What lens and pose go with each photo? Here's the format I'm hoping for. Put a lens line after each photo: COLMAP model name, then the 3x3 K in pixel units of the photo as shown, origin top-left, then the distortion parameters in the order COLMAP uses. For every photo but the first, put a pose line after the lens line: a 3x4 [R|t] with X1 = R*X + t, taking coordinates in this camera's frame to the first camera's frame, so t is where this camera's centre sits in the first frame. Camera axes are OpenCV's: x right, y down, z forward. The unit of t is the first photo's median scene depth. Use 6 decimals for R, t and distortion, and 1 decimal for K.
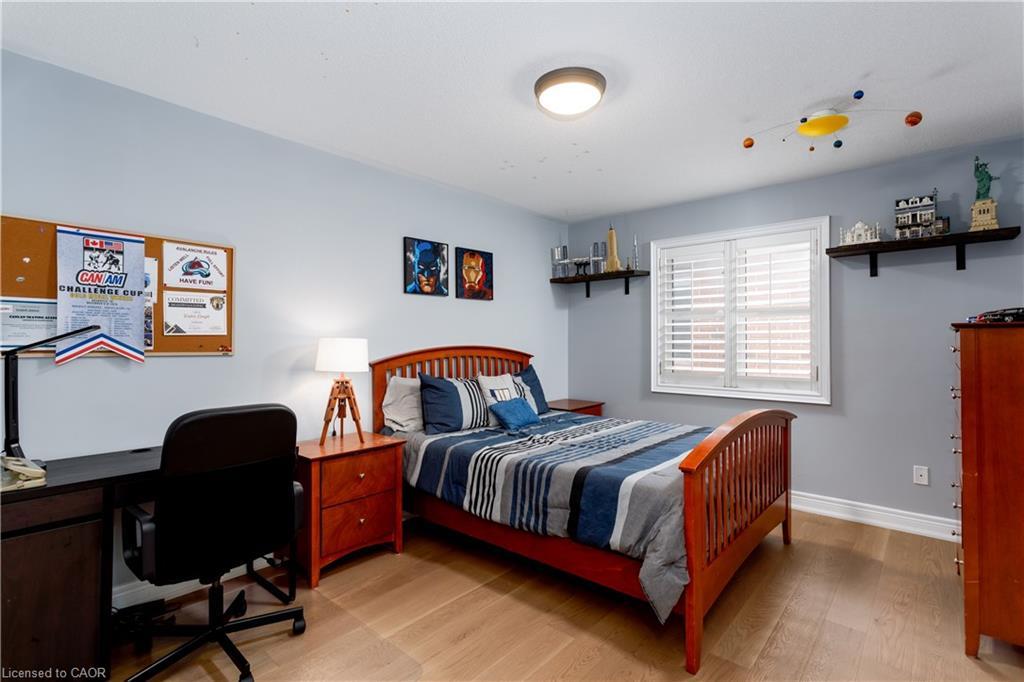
lens RADIAL K [[480.4, 0, 512.0], [0, 480.4, 341.0], [0, 0, 1]] dist [-0.001369, 0.000430]
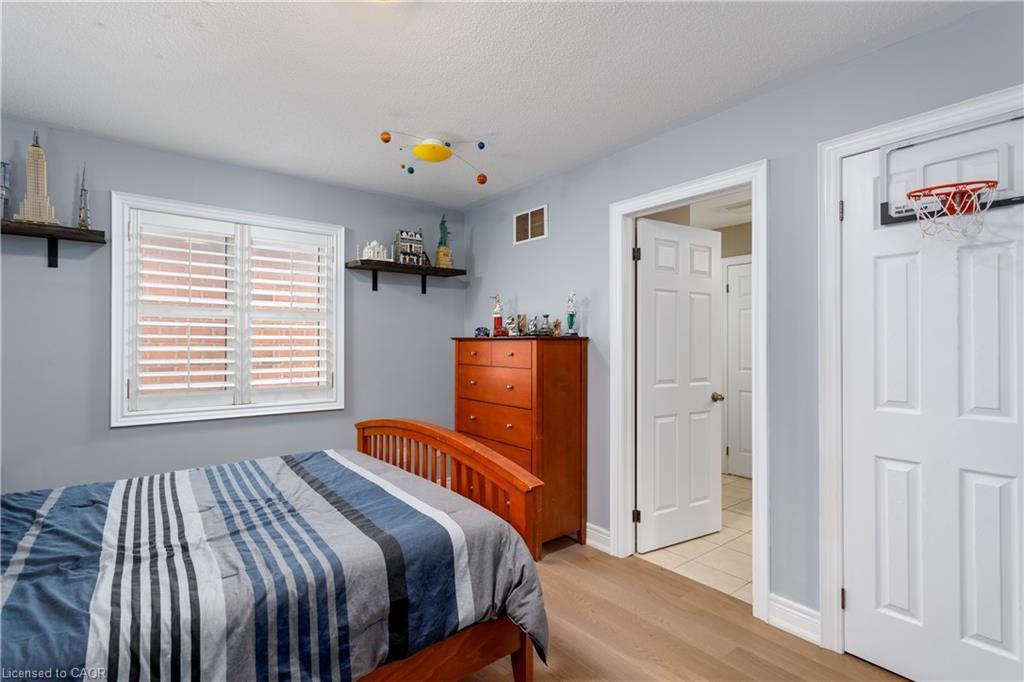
lens RADIAL K [[480.4, 0, 512.0], [0, 480.4, 341.0], [0, 0, 1]] dist [-0.001369, 0.000430]
pose [[0.188162, 0.009420, 0.982093, -0.309207], [-0.000948, 0.999955, -0.009409, -0.004205], [-0.982138, 0.000839, 0.188163, 0.473648]]
